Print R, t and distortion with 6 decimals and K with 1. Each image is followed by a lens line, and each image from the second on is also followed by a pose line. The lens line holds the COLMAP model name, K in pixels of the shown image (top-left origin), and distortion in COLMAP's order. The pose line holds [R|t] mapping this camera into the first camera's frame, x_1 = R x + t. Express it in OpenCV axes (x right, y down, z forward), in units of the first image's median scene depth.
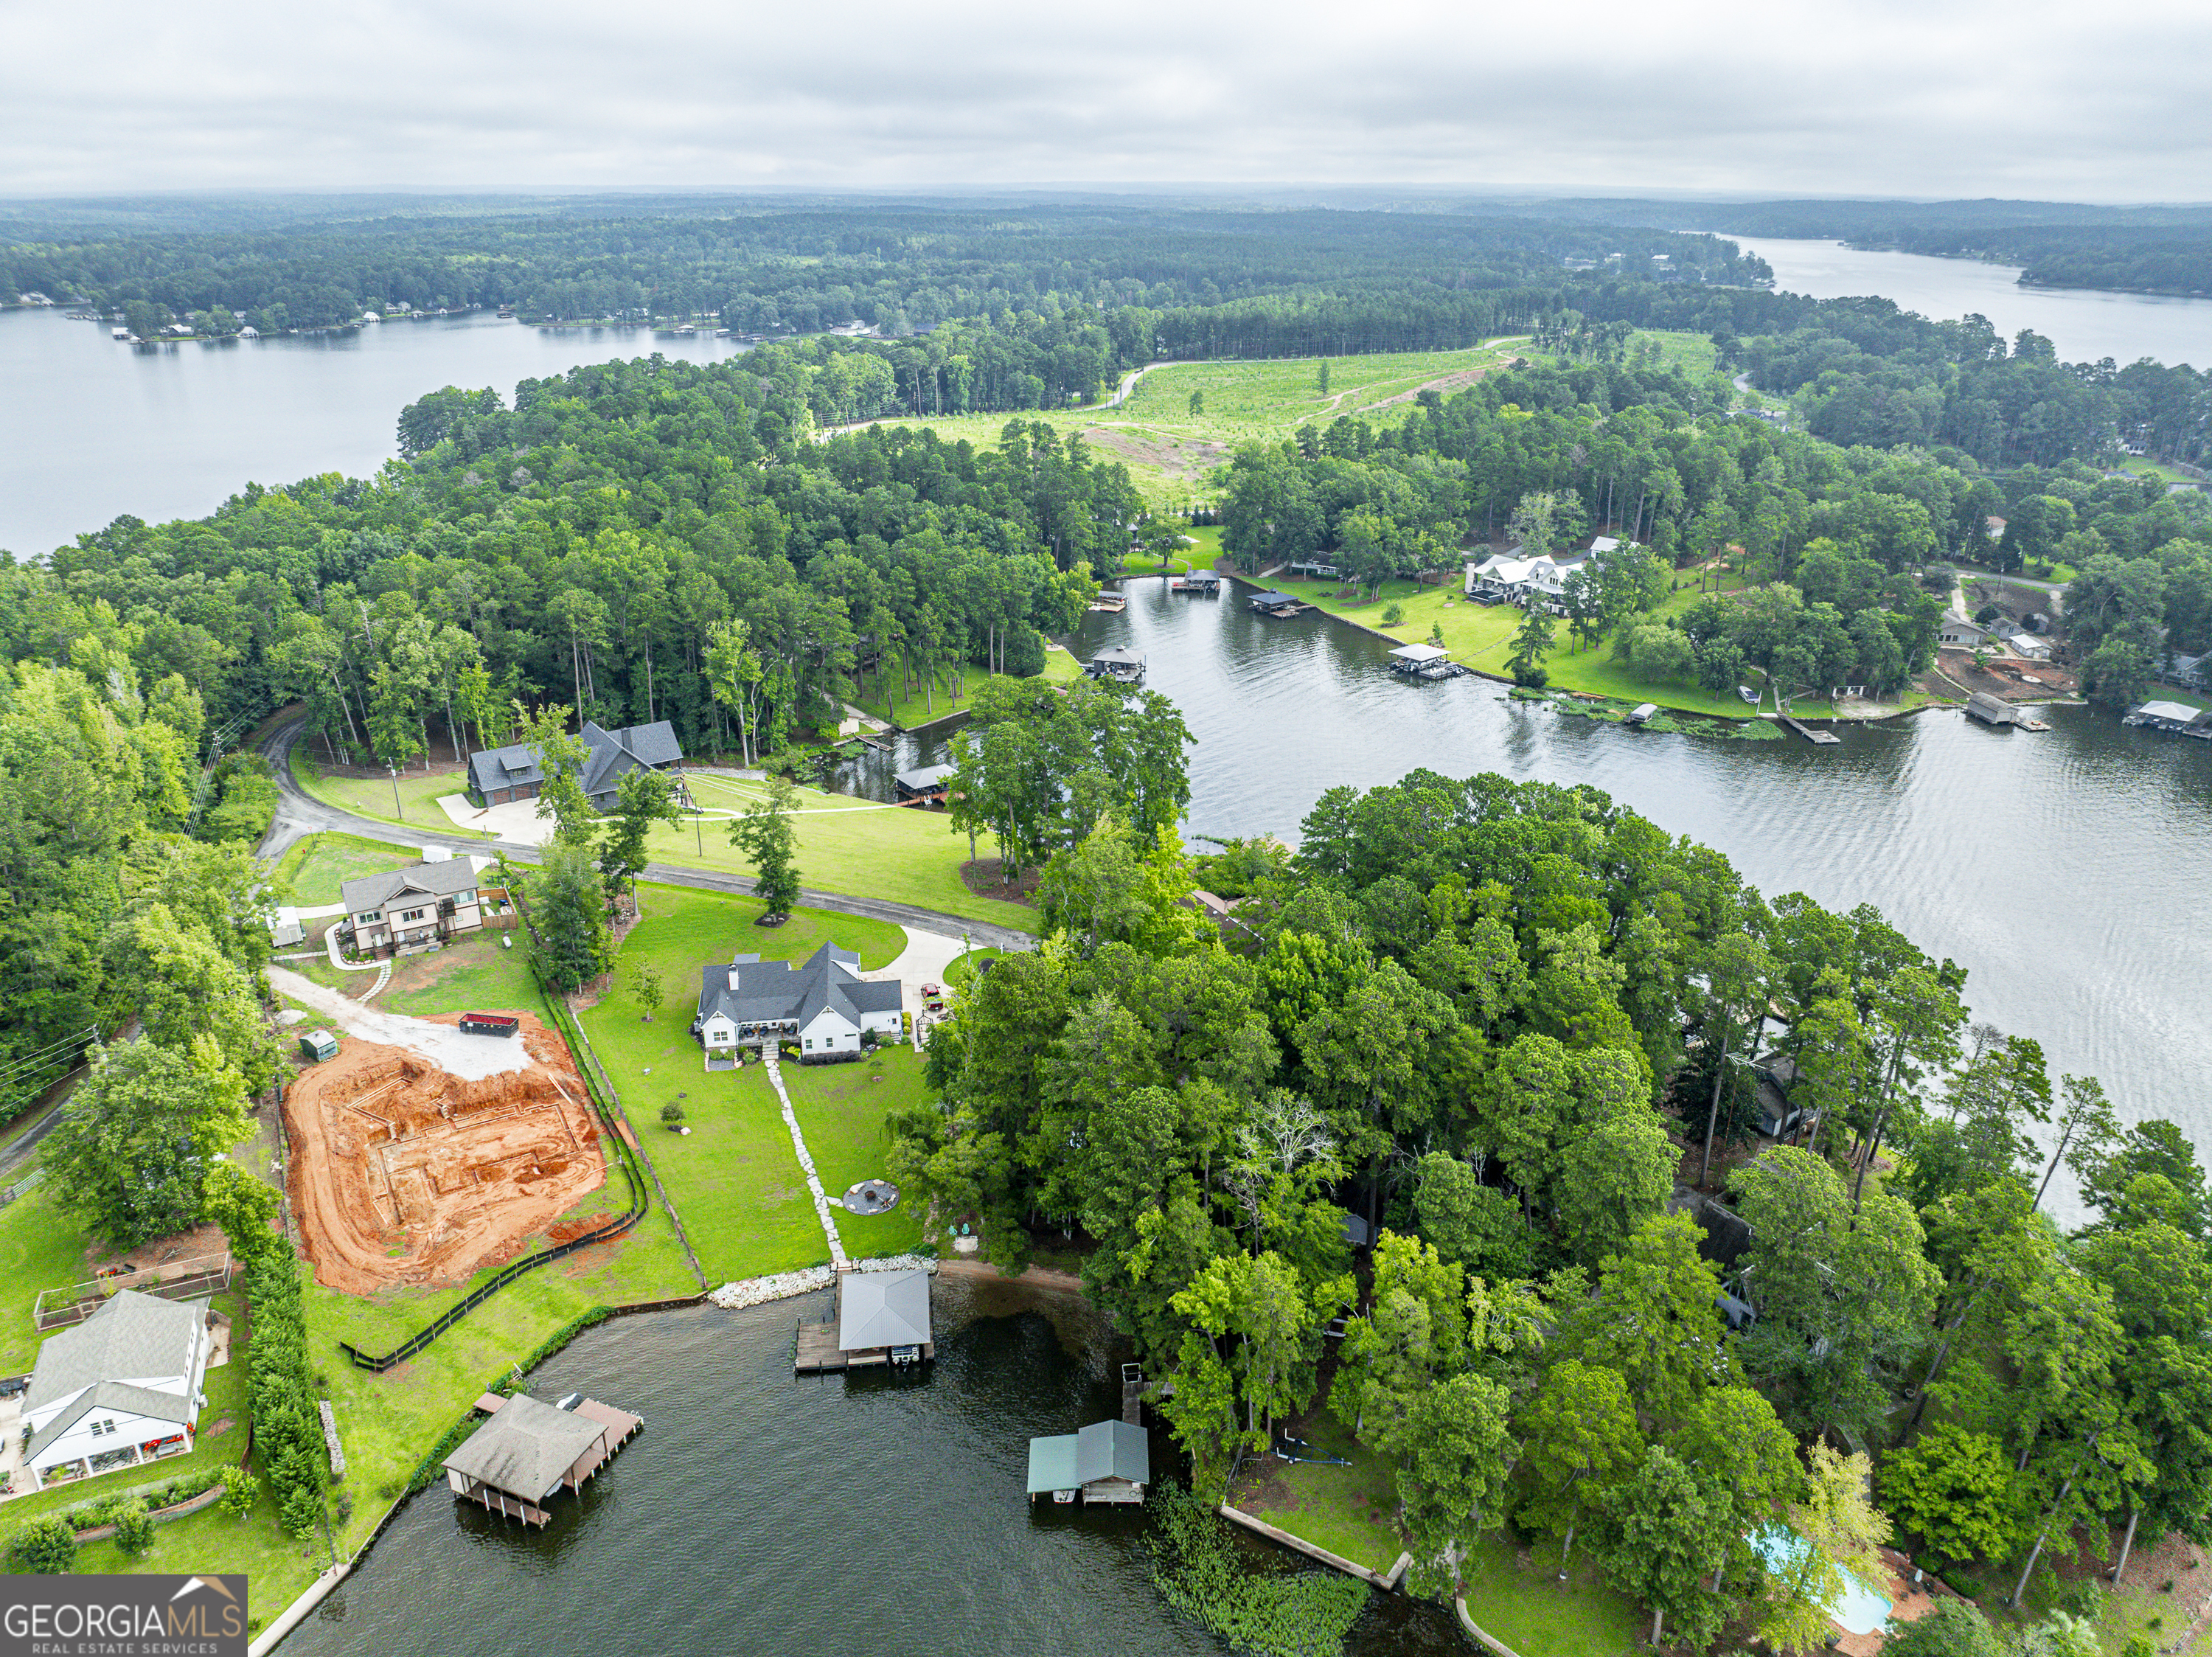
lens RADIAL K [[1551.4, 0, 1106.0], [0, 1551.4, 828.5], [0, 0, 1]] dist [-0.040308, 0.007881]
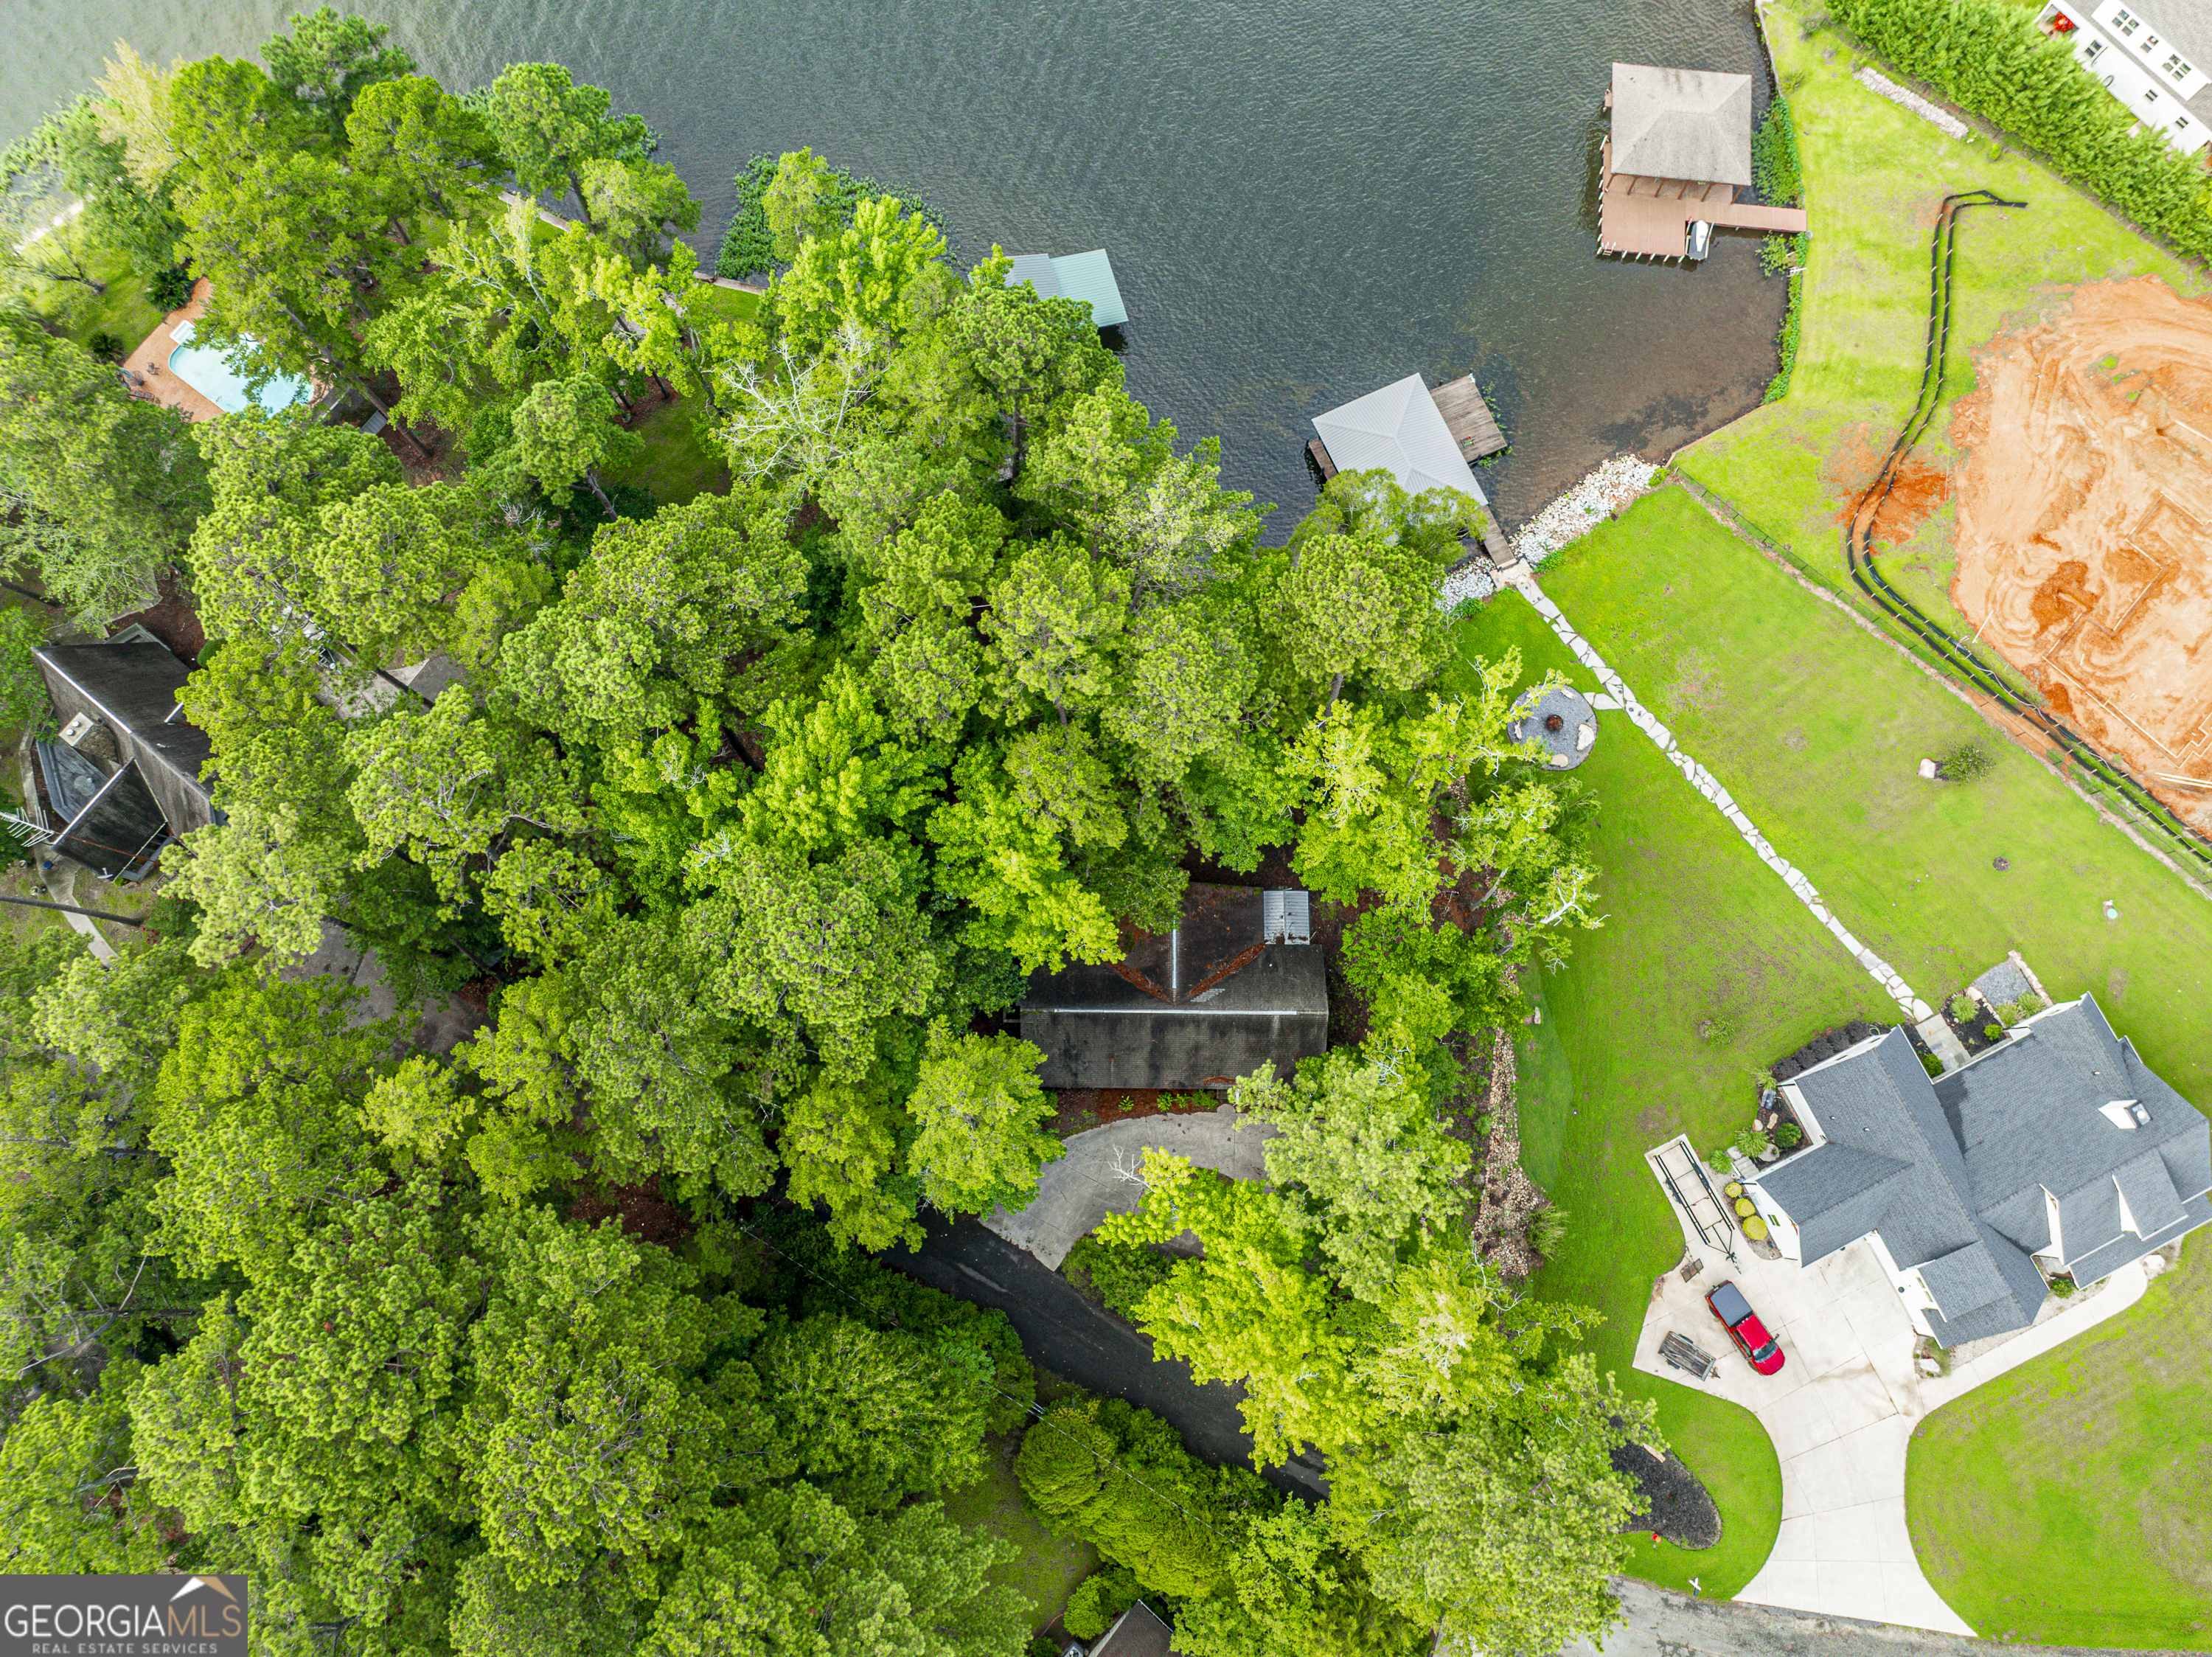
lens RADIAL K [[1551.4, 0, 1106.0], [0, 1551.4, 828.5], [0, 0, 1]] dist [-0.040308, 0.007881]
pose [[-0.956692, 0.287807, -0.043680, 0.036541], [-0.097589, -0.175720, 0.979591, -0.217651], [0.274258, 0.941429, 0.196197, 0.512476]]
